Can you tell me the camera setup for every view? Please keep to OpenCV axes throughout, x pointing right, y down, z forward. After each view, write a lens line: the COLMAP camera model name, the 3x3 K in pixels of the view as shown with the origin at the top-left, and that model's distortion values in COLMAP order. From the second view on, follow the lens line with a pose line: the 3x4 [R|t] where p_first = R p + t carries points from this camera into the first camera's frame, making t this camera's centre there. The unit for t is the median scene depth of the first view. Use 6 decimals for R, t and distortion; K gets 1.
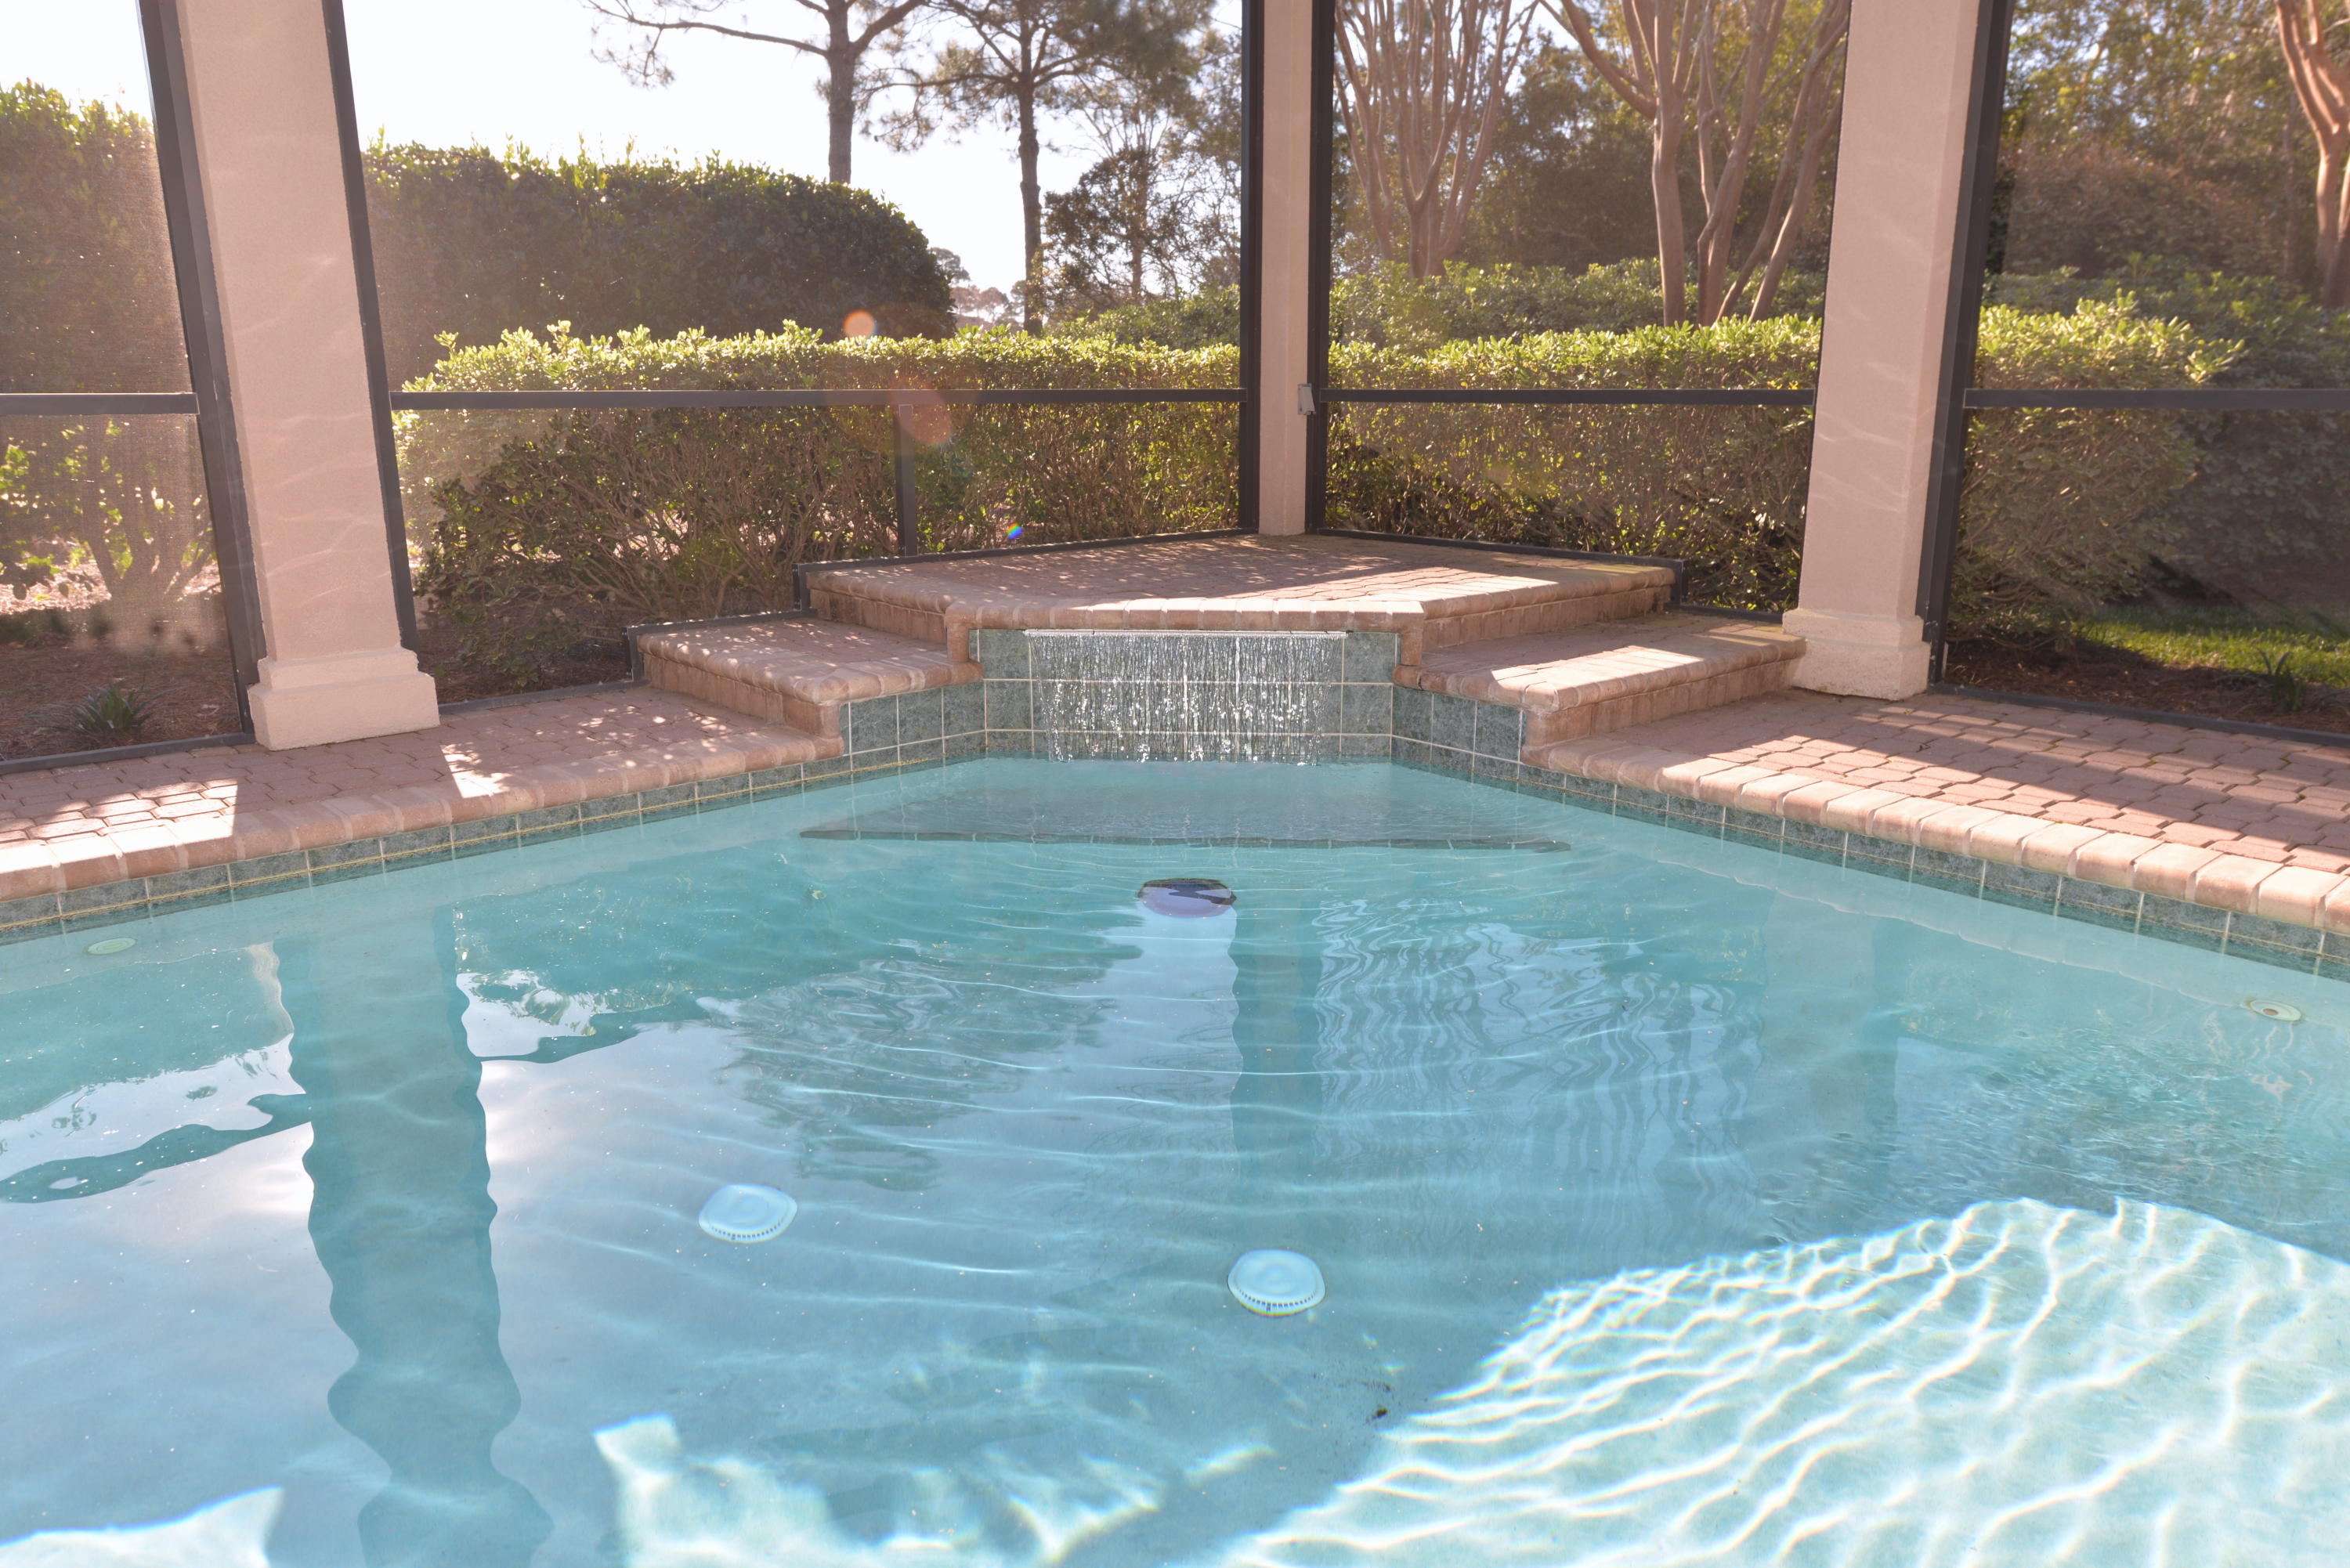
lens RADIAL K [[1564.9, 0, 1175.0], [0, 1564.9, 784.0], [0, 0, 1]] dist [-0.000500, -0.000088]
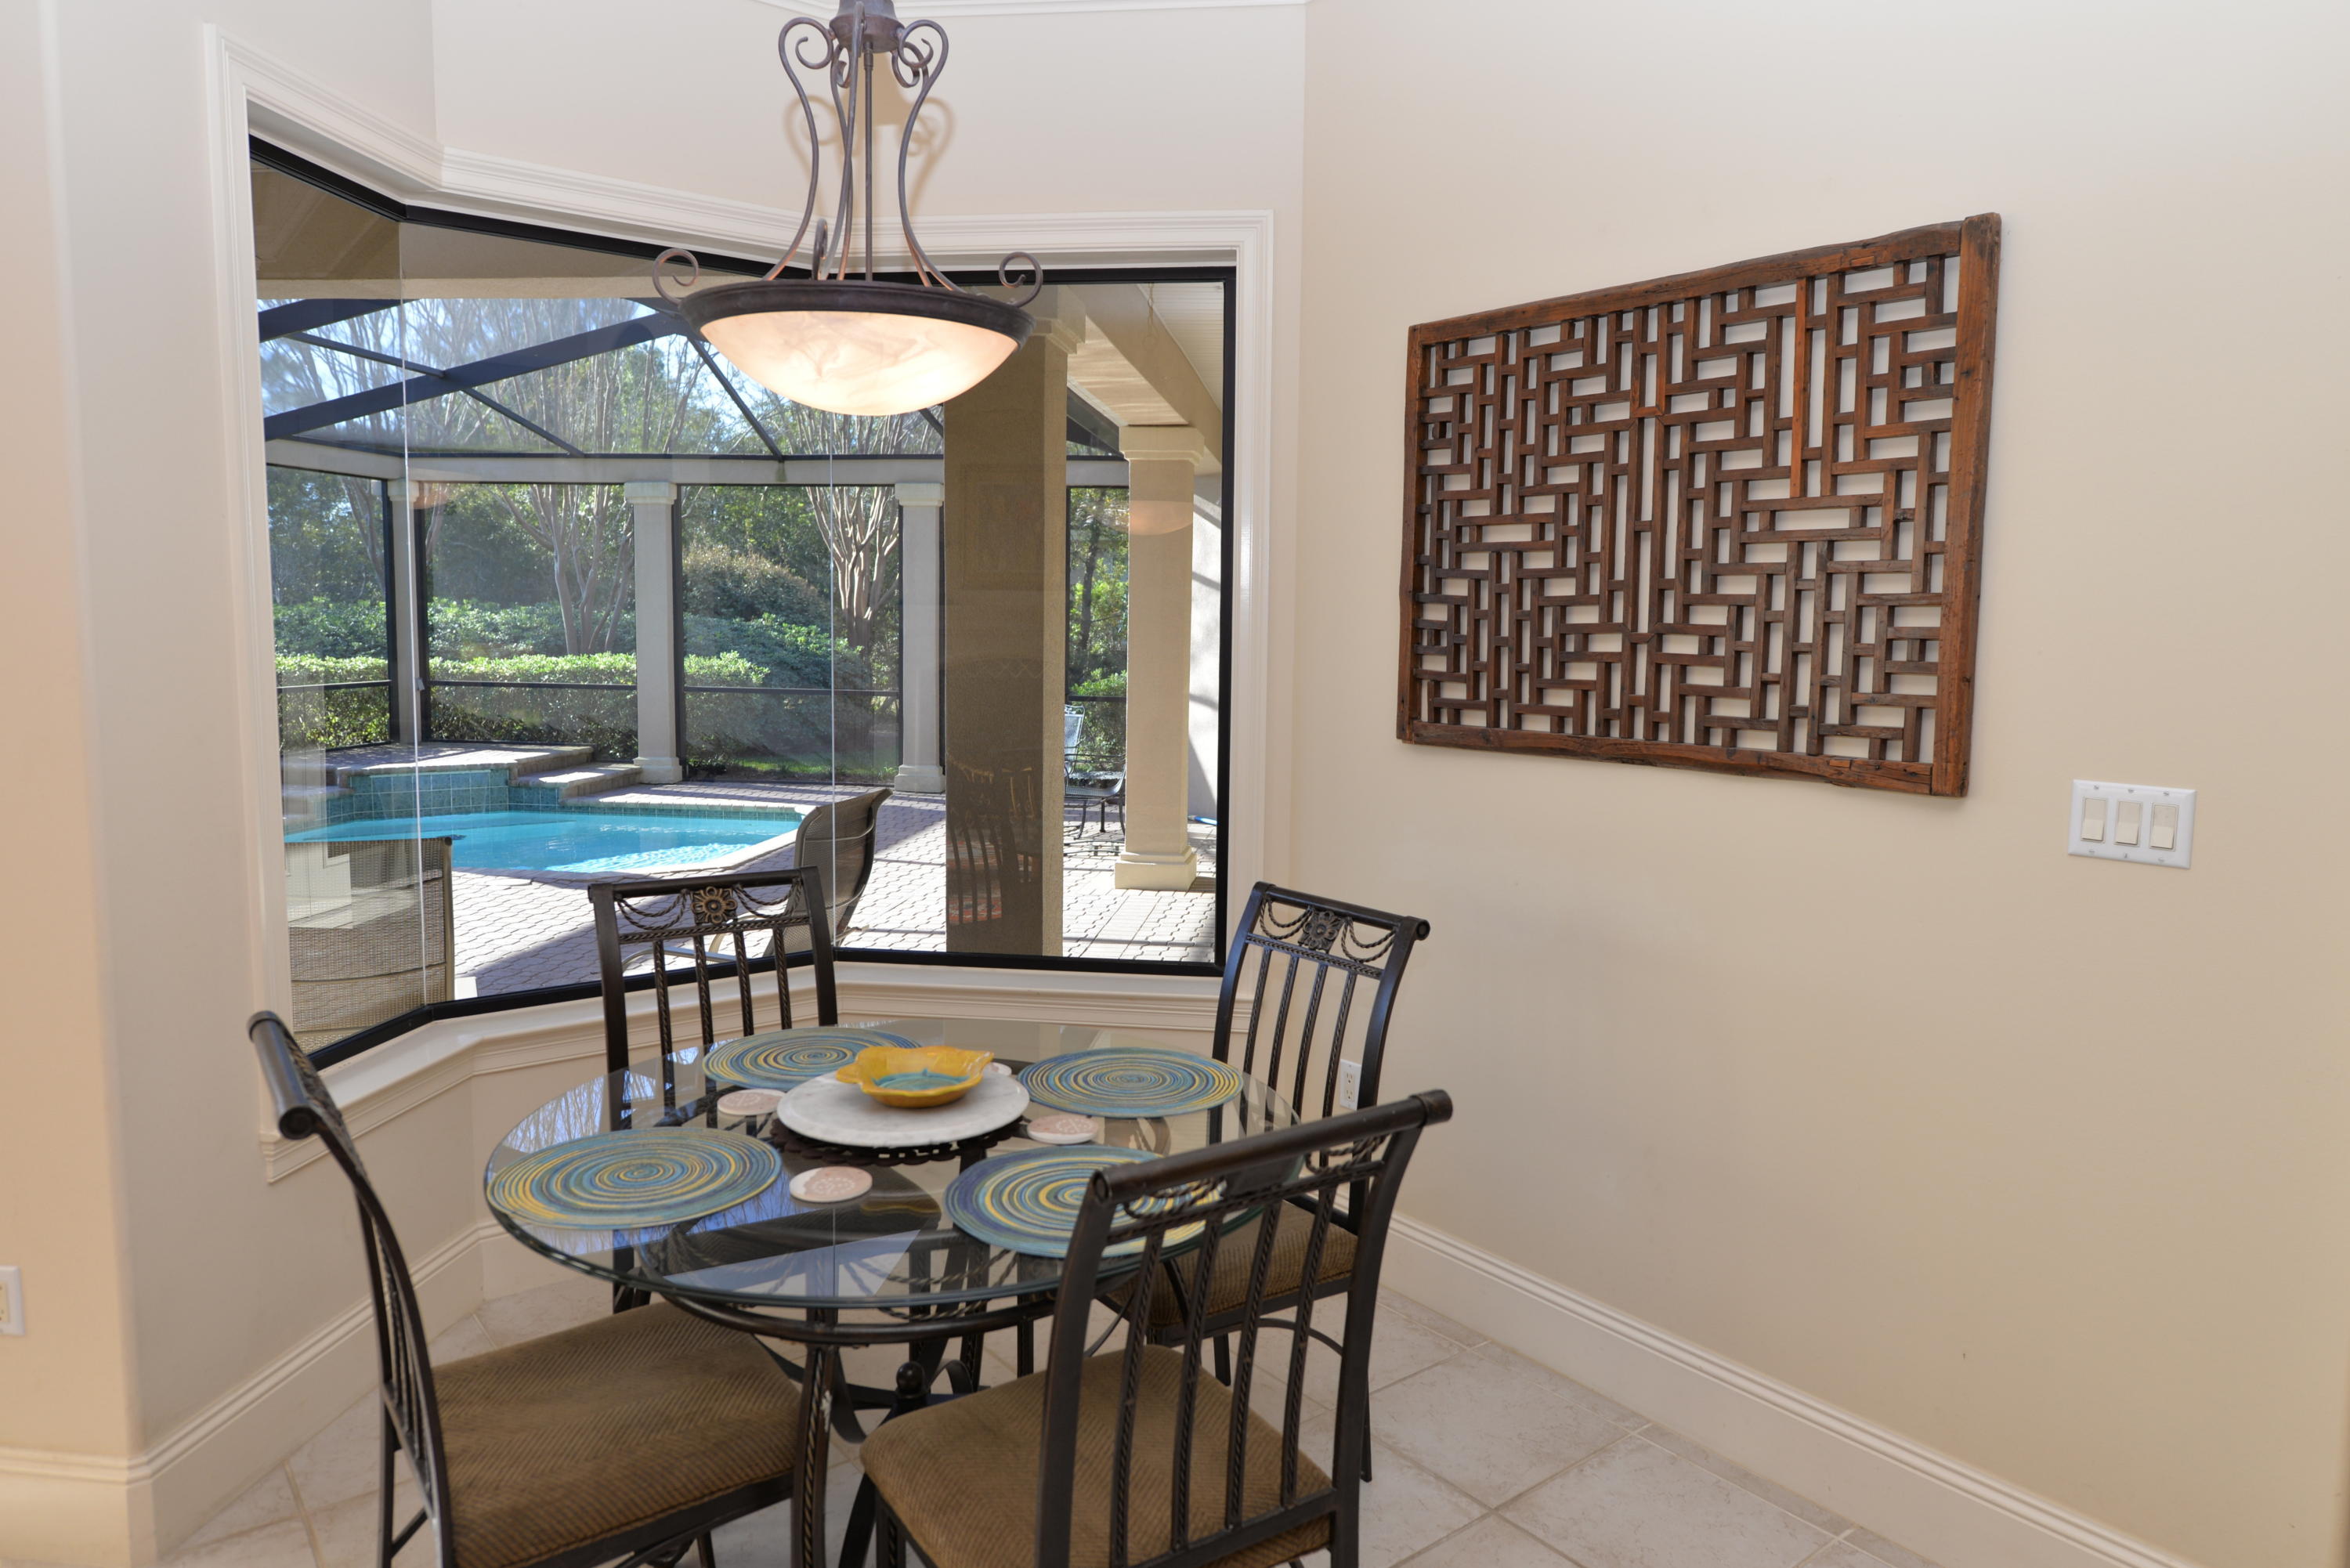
lens RADIAL K [[1651.7, 0, 1175.0], [0, 1651.7, 784.0], [0, 0, 1]] dist [0.001417, 0.000020]
pose [[0.774516, -0.050167, 0.630561, -0.787786], [0.136973, 0.986500, -0.089759, 0.355835], [-0.617546, 0.155889, 0.770932, -2.026935]]
